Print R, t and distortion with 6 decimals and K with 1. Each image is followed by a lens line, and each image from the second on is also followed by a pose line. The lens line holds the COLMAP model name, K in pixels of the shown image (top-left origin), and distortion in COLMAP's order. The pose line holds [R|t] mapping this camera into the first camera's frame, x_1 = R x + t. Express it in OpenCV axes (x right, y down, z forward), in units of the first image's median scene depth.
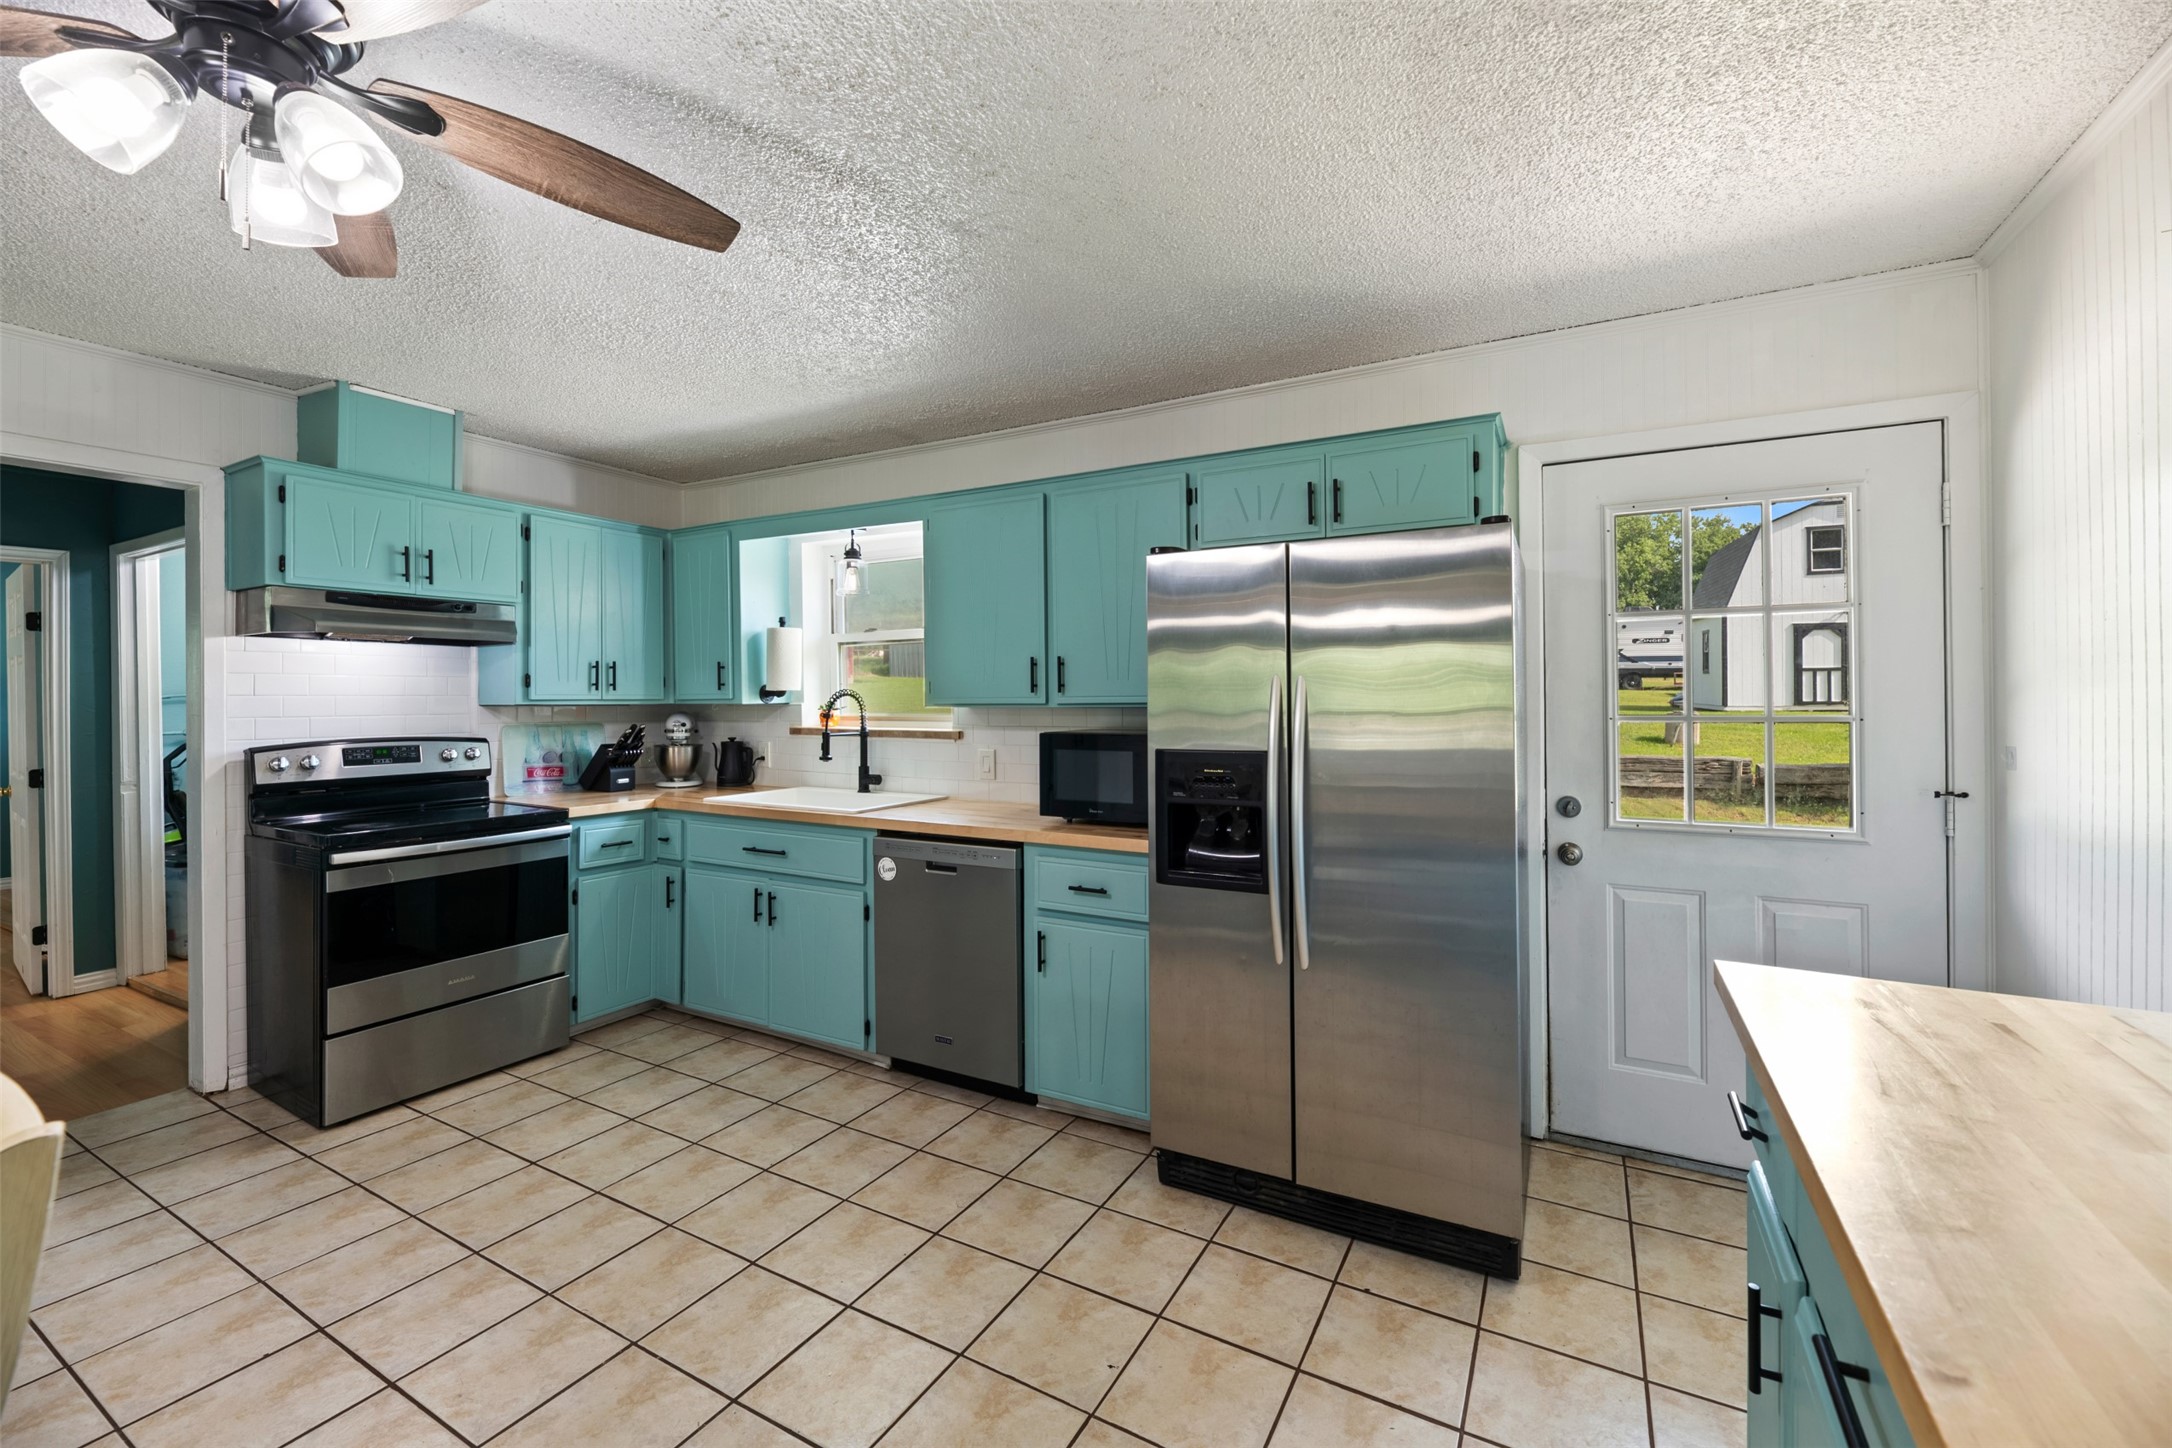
lens RADIAL K [[873.7, 0, 1109.3], [0, 873.7, 707.7], [0, 0, 1]] dist [-0.001472, -0.001314]
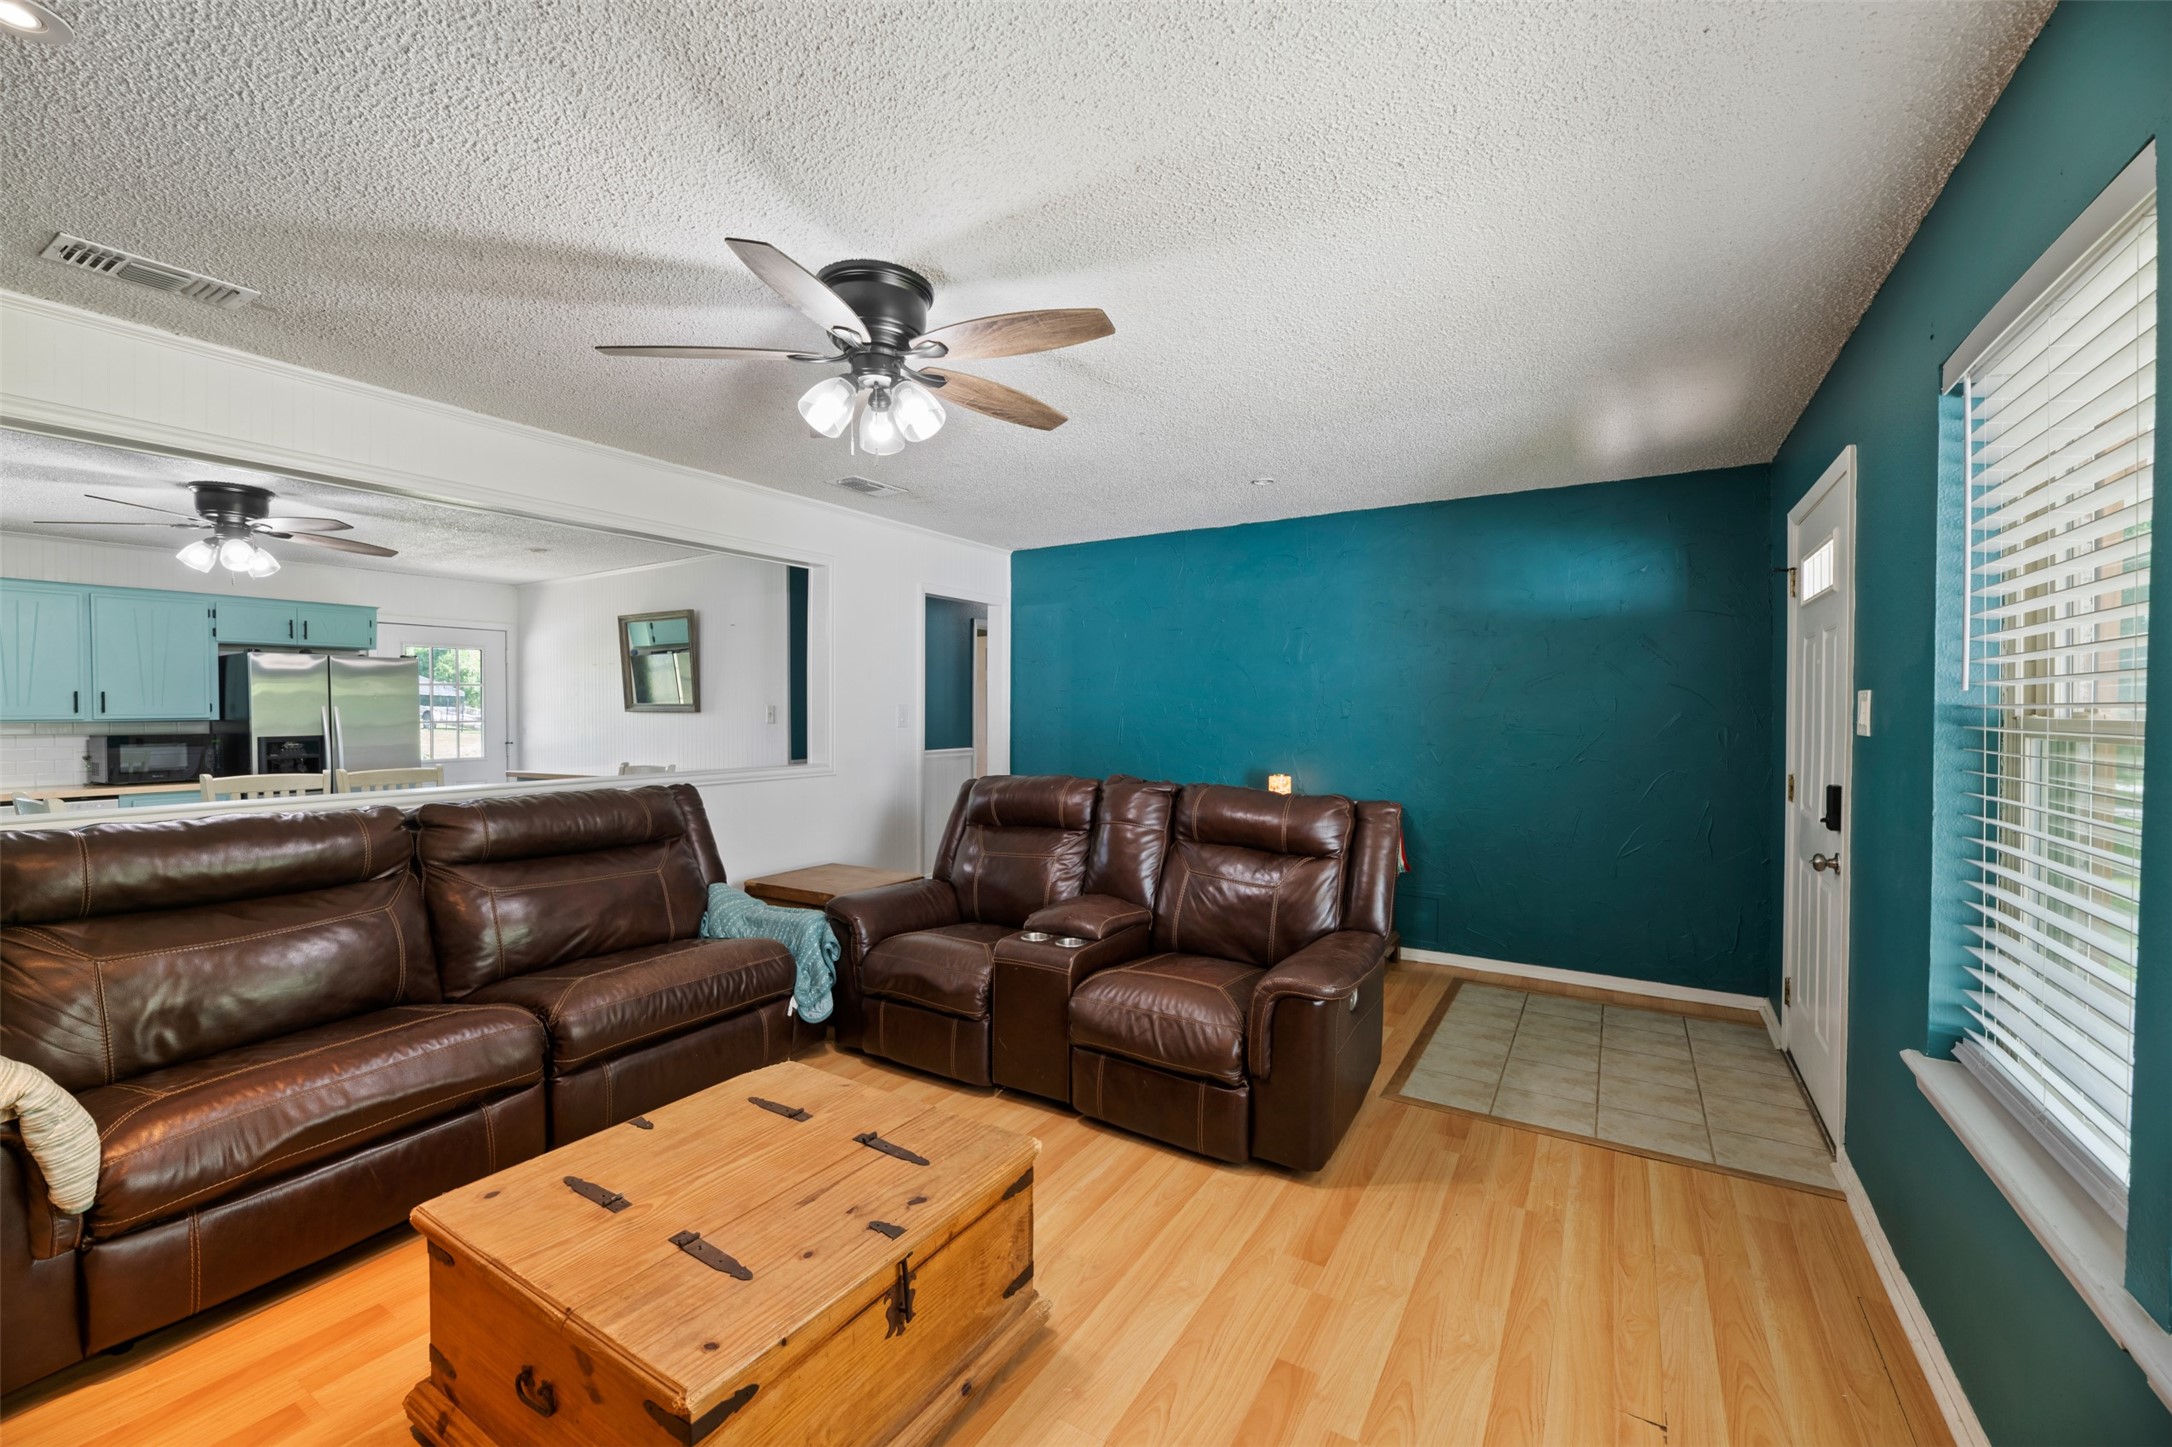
lens RADIAL K [[873.7, 0, 1084.5], [0, 873.7, 727.0], [0, 0, 1]] dist [-0.001472, -0.001314]
pose [[0.049840, -0.016056, 0.998628, -1.635358], [0.010469, 0.999824, 0.015552, 0.003514], [-0.998702, 0.009680, 0.049999, -0.983542]]
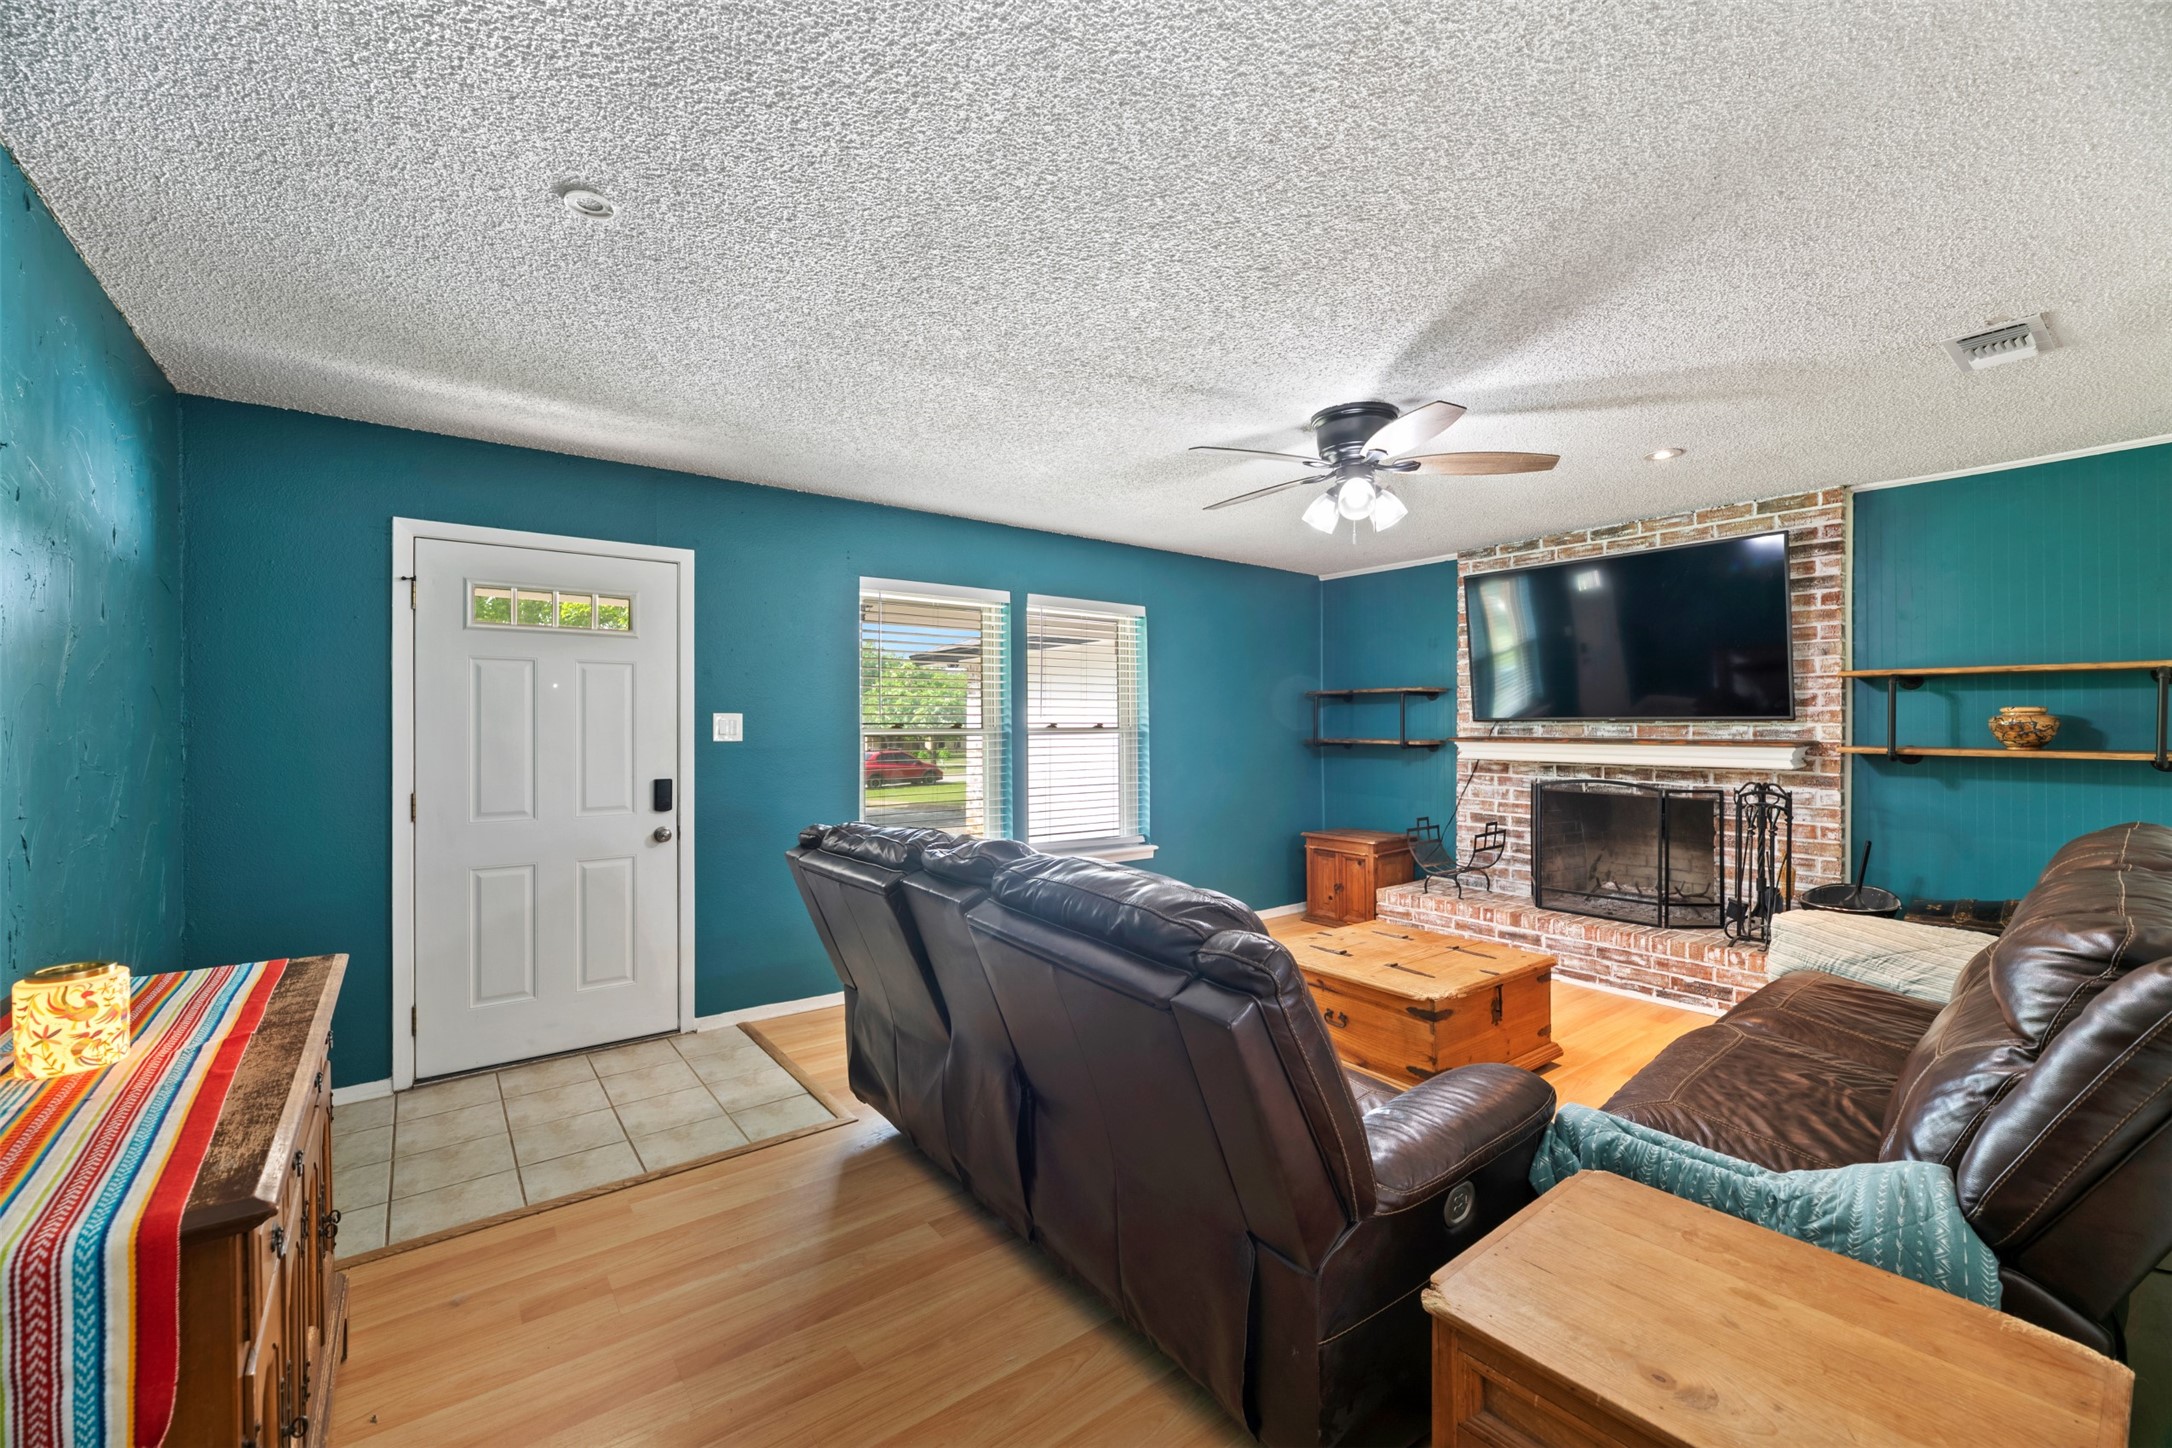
lens RADIAL K [[873.7, 0, 1080.8], [0, 873.7, 725.1], [0, 0, 1]] dist [-0.001472, -0.001314]
pose [[-0.410395, 0.006131, -0.911887, 0.106419], [-0.005161, 0.999946, 0.009046, -0.006379], [0.911893, 0.008418, -0.410341, -0.652613]]
